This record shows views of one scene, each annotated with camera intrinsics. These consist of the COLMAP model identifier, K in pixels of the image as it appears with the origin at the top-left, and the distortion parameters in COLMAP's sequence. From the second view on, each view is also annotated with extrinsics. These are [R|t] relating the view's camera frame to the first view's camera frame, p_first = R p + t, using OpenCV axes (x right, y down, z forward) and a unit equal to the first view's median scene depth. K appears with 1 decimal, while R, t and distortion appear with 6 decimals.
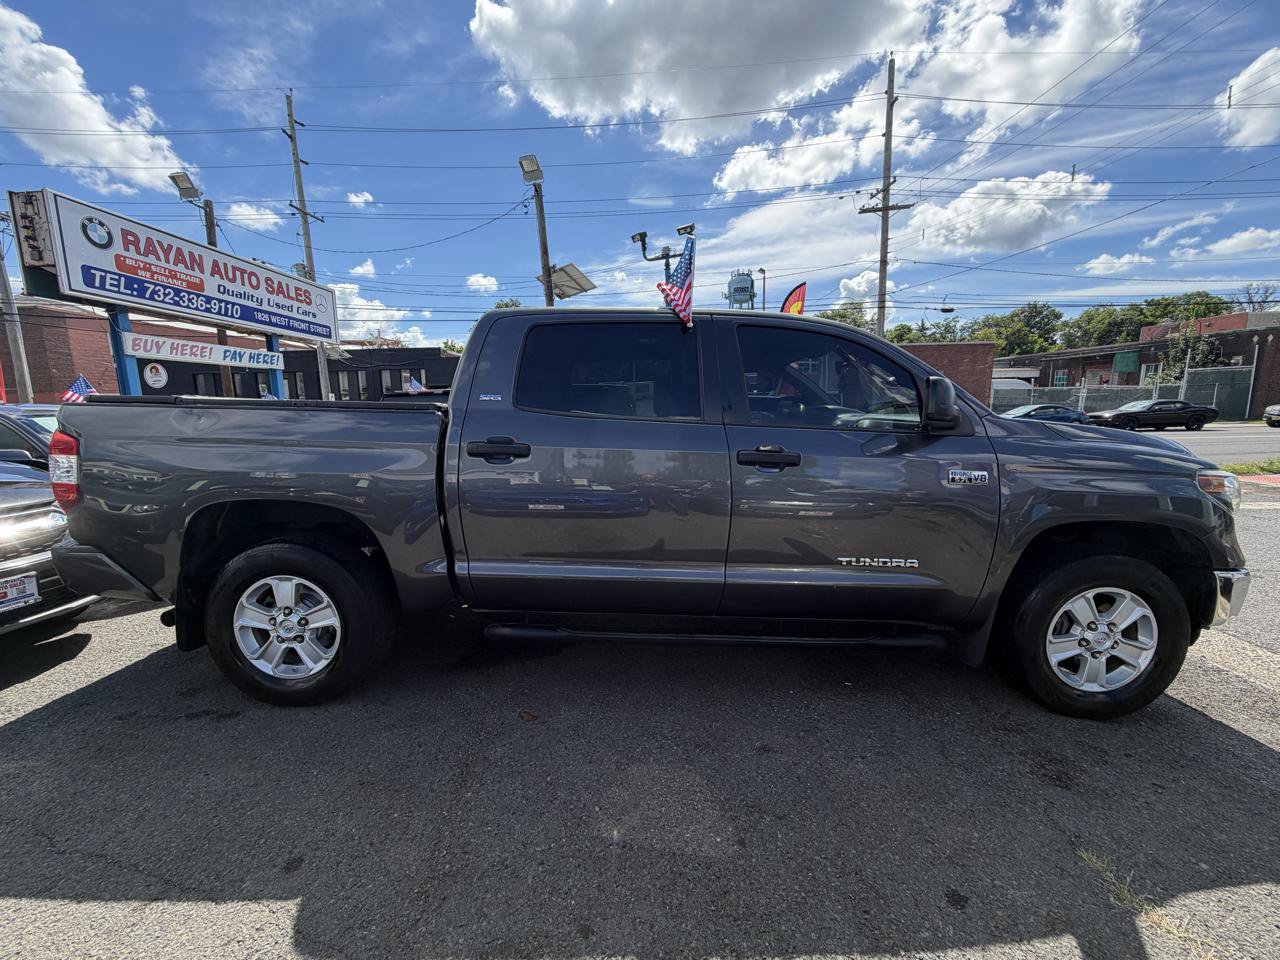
lens RADIAL K [[506.2, 0, 640.0], [0, 506.2, 480.0], [0, 0, 1]] dist [0.000128, 0.000007]
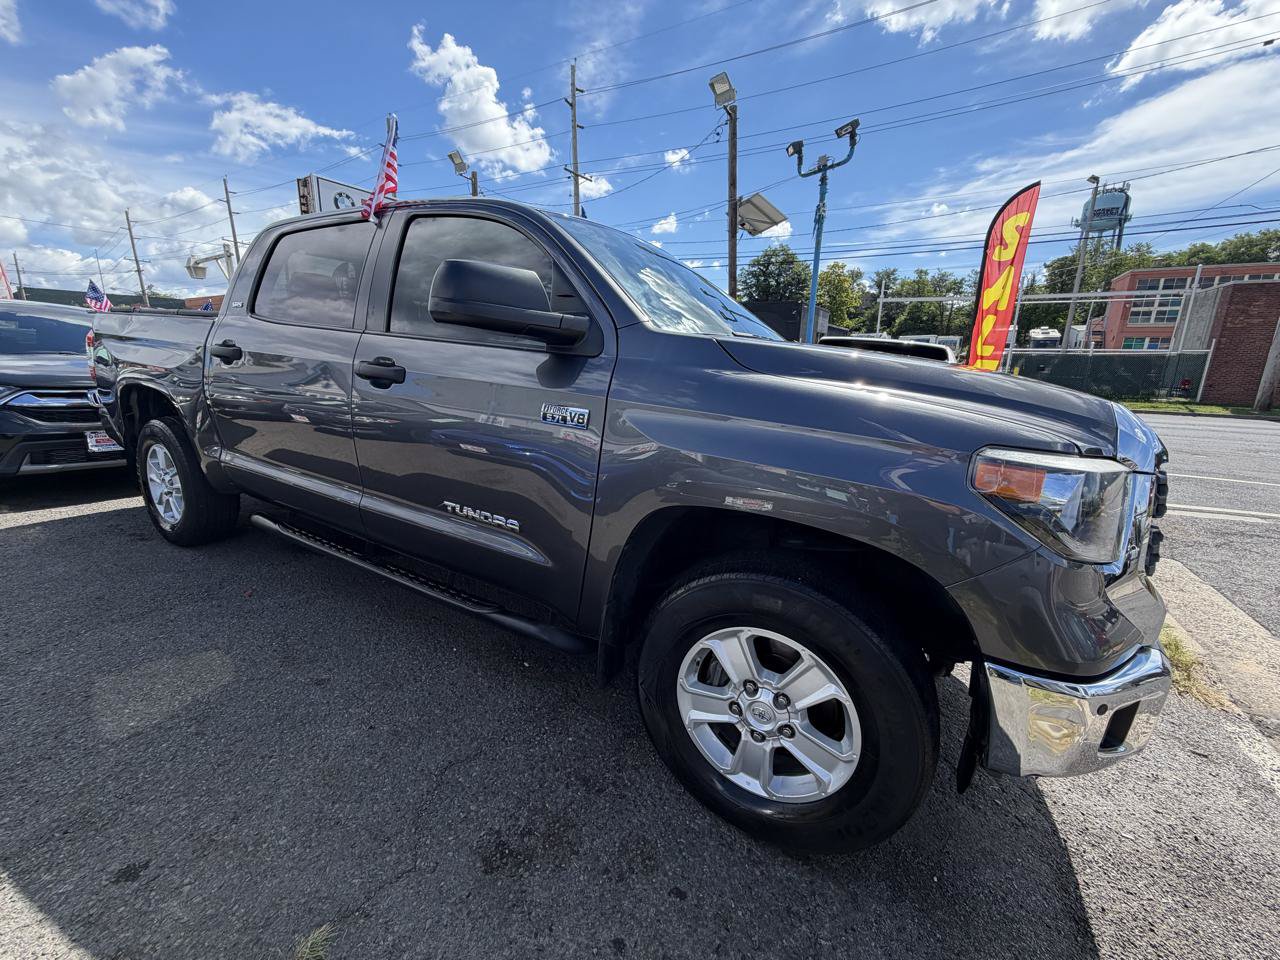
lens RADIAL K [[508.9, 0, 647.0], [0, 508.9, 481.3], [0, 0, 1]] dist [0.000768, 0.000093]
pose [[0.873877, 0.150224, -0.462355, 0.261247], [-0.108874, 0.987377, 0.115031, -0.002042], [0.473799, -0.050185, 0.879202, 0.107990]]
